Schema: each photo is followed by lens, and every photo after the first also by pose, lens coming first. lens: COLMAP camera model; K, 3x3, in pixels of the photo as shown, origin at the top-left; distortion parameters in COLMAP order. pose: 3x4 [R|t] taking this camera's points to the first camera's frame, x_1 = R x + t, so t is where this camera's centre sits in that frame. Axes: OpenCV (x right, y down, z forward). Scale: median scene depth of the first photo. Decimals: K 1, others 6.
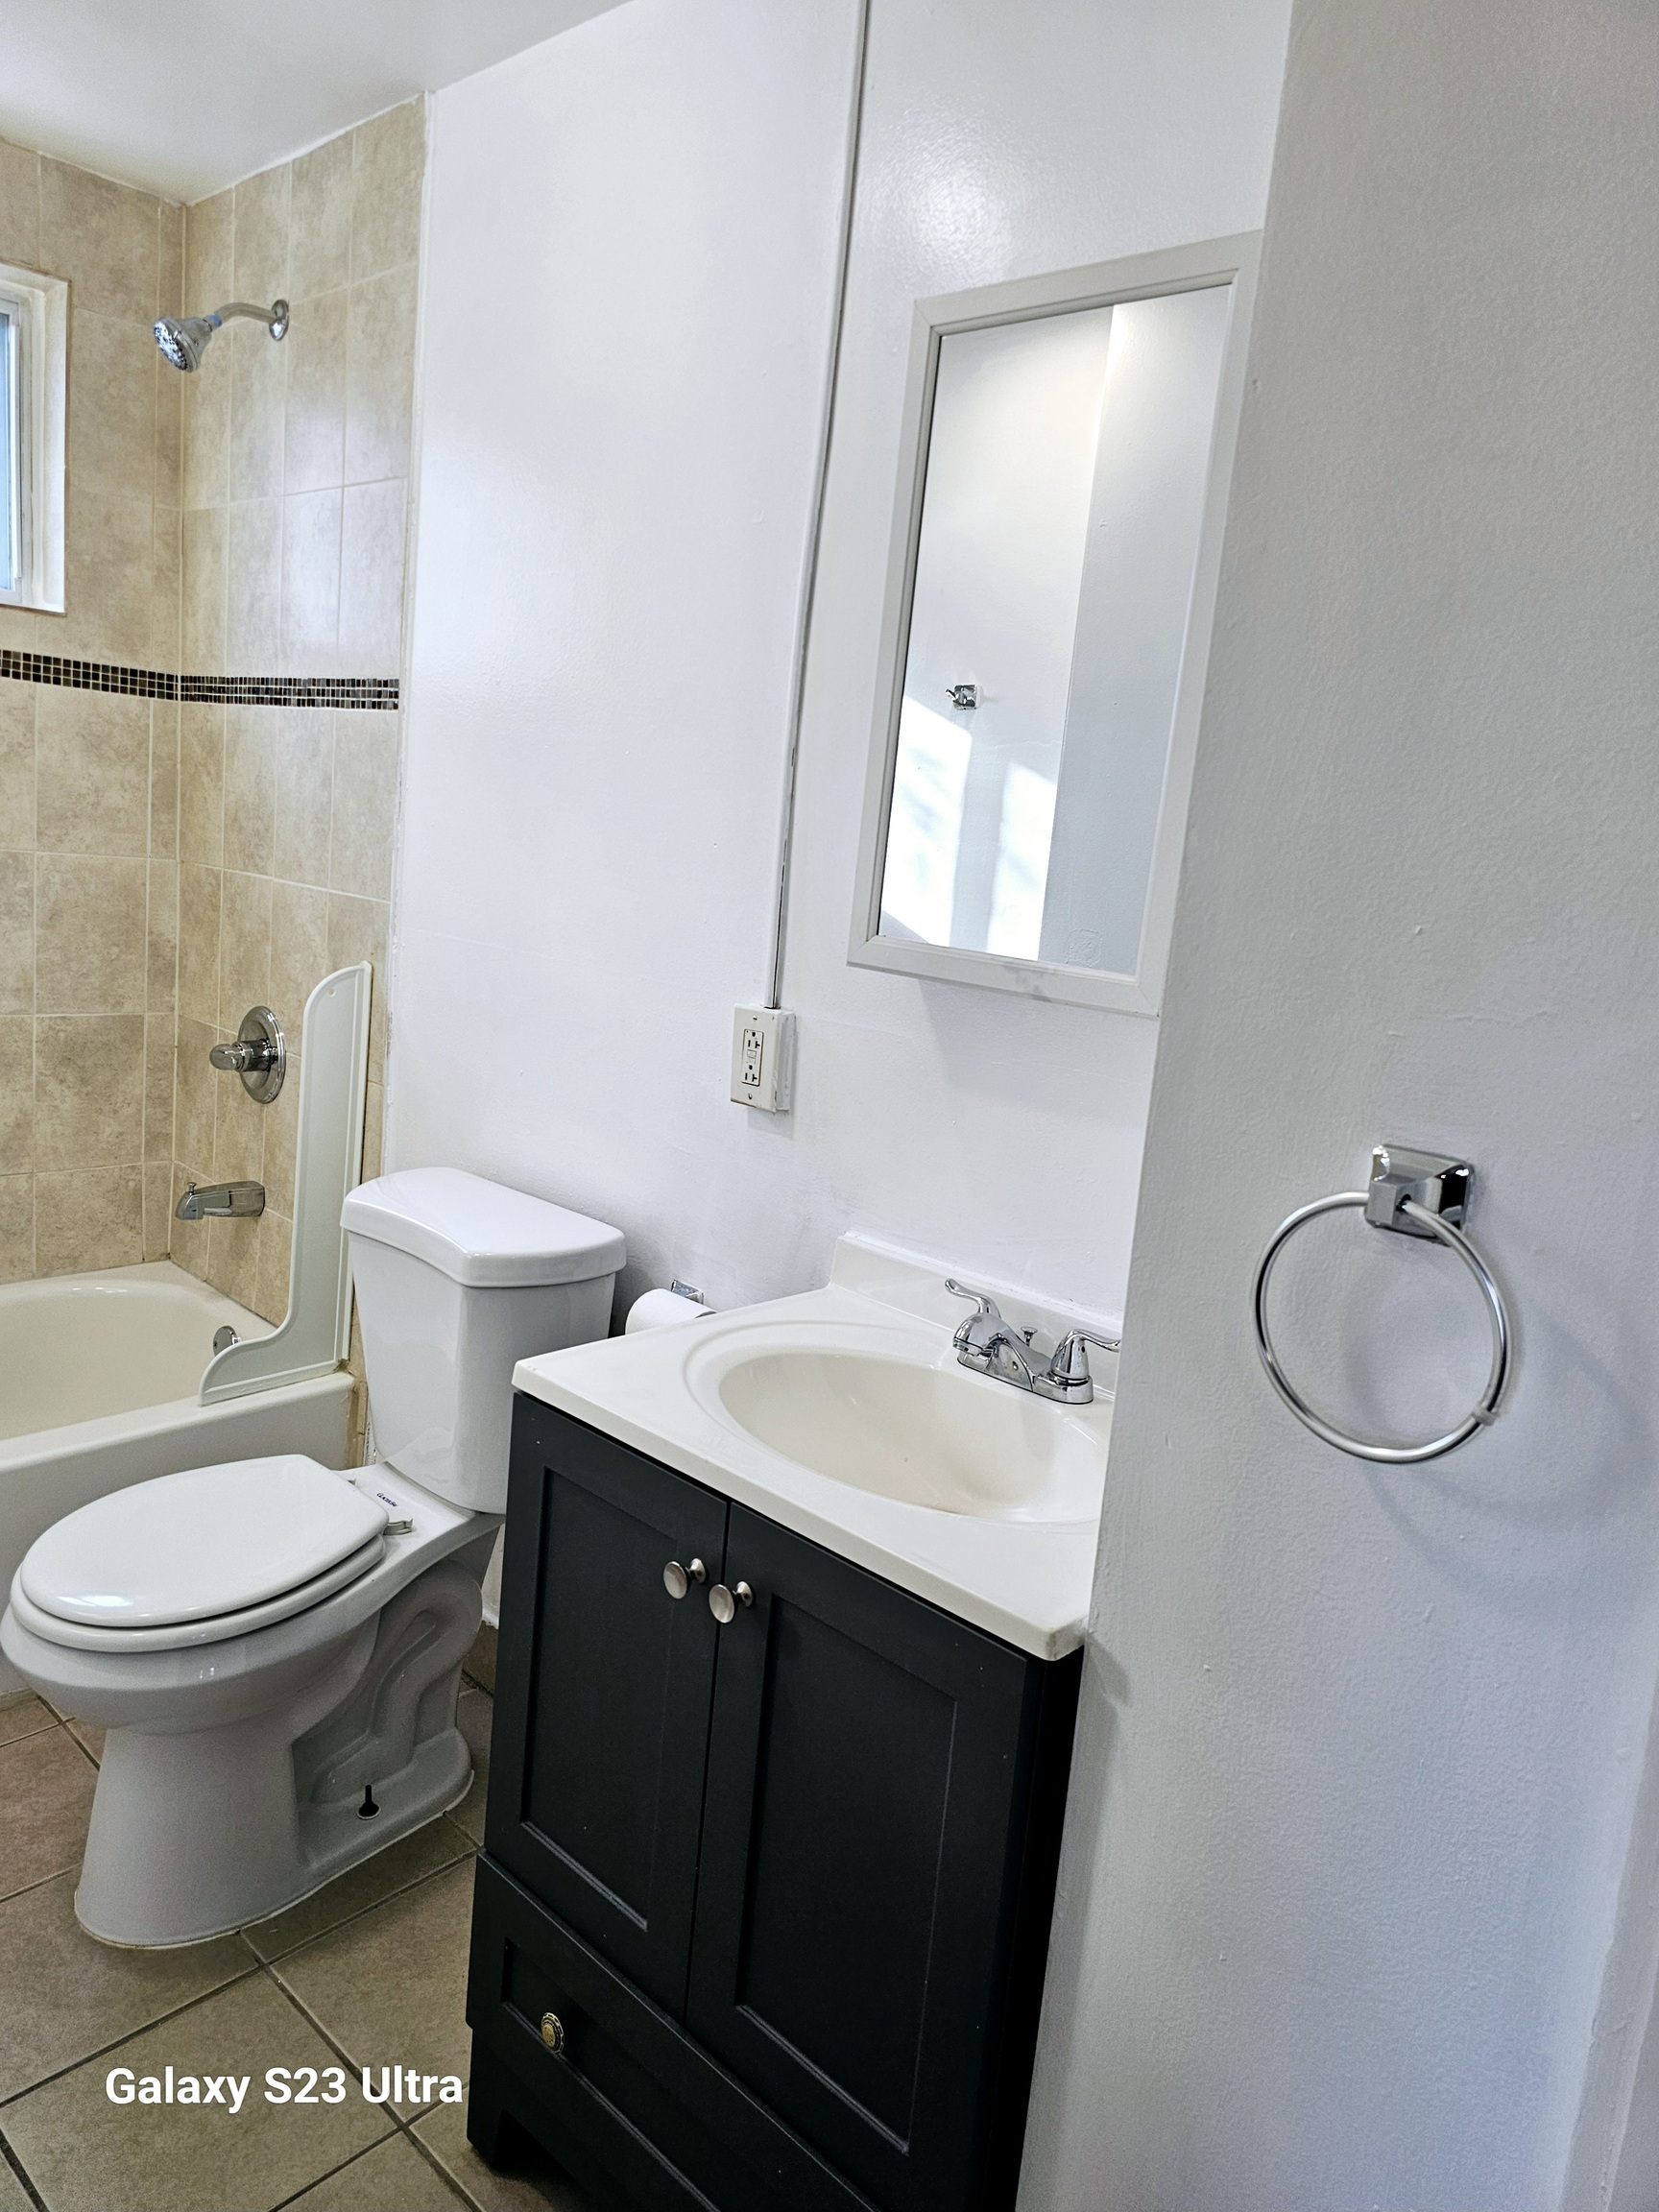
lens RADIAL K [[1510.1, 0, 838.0], [0, 1510.1, 1106.2], [0, 0, 1]] dist [0.079474, -0.046415]
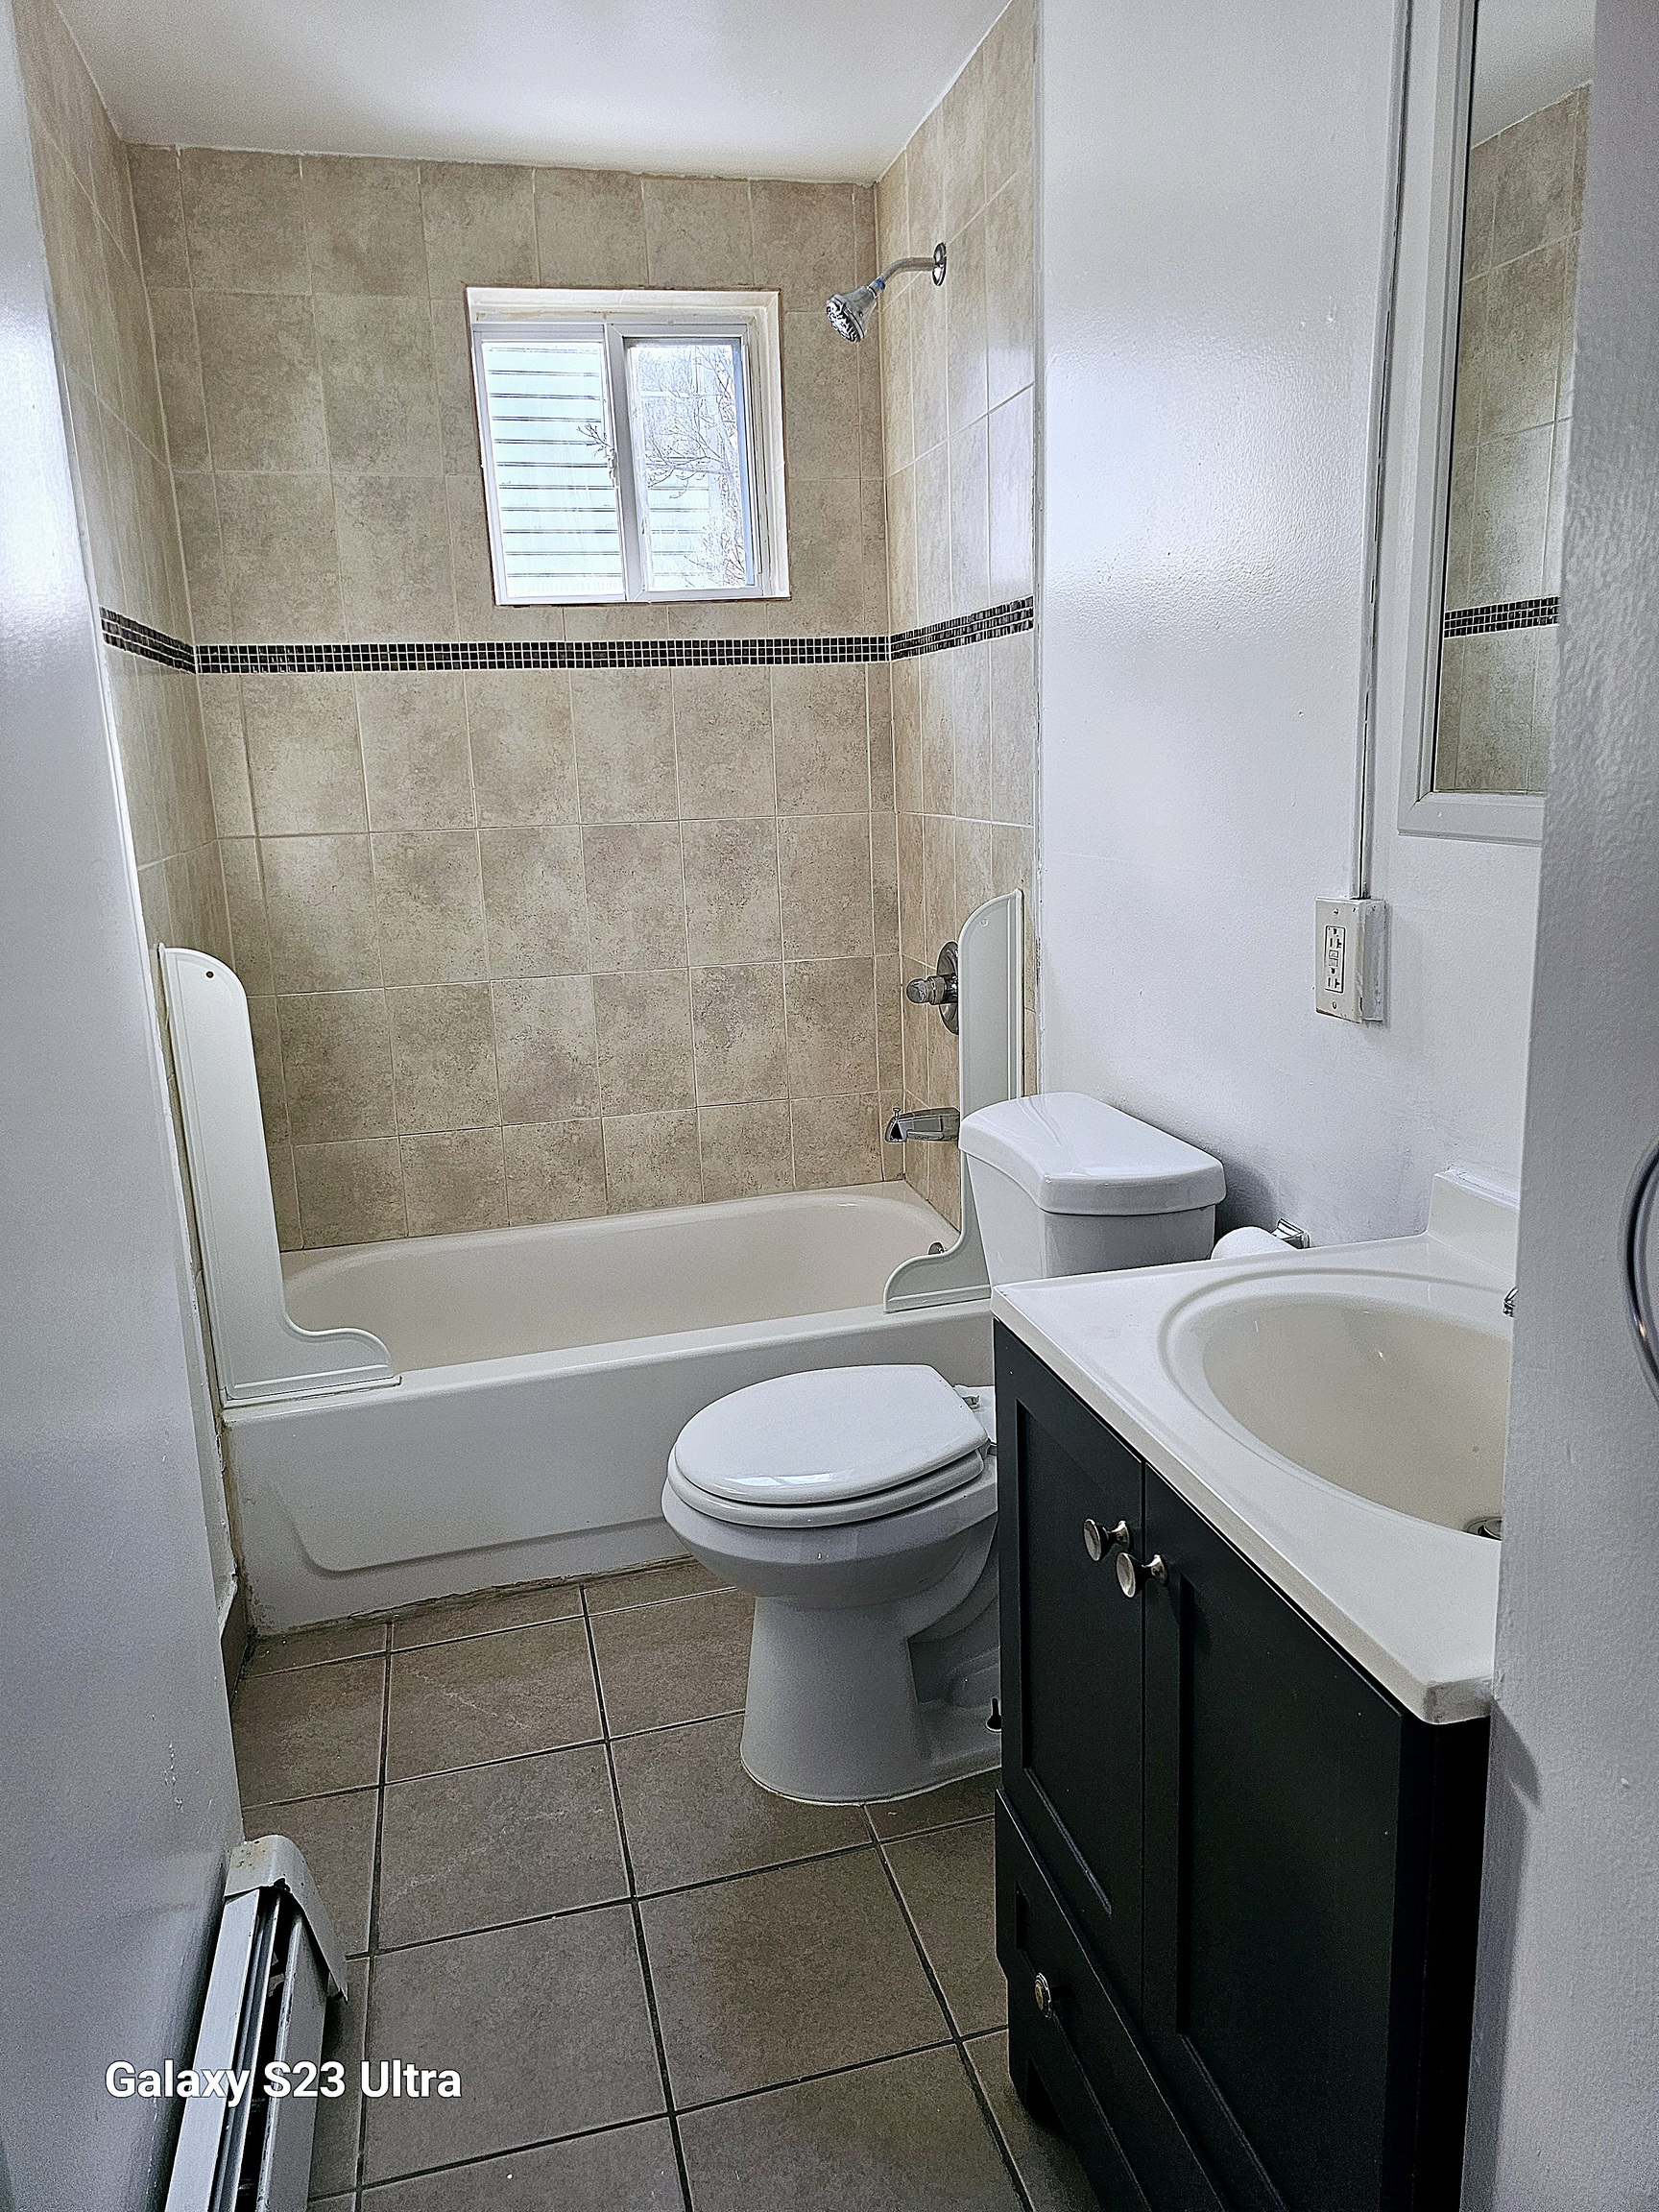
lens RADIAL K [[1510.1, 0, 831.8], [0, 1510.1, 1091.9], [0, 0, 1]] dist [0.079474, -0.046415]
pose [[0.833201, -0.003037, -0.552962, 0.138157], [0.019638, 0.999517, 0.024101, 0.012399], [0.552622, -0.030940, 0.832858, 0.094270]]
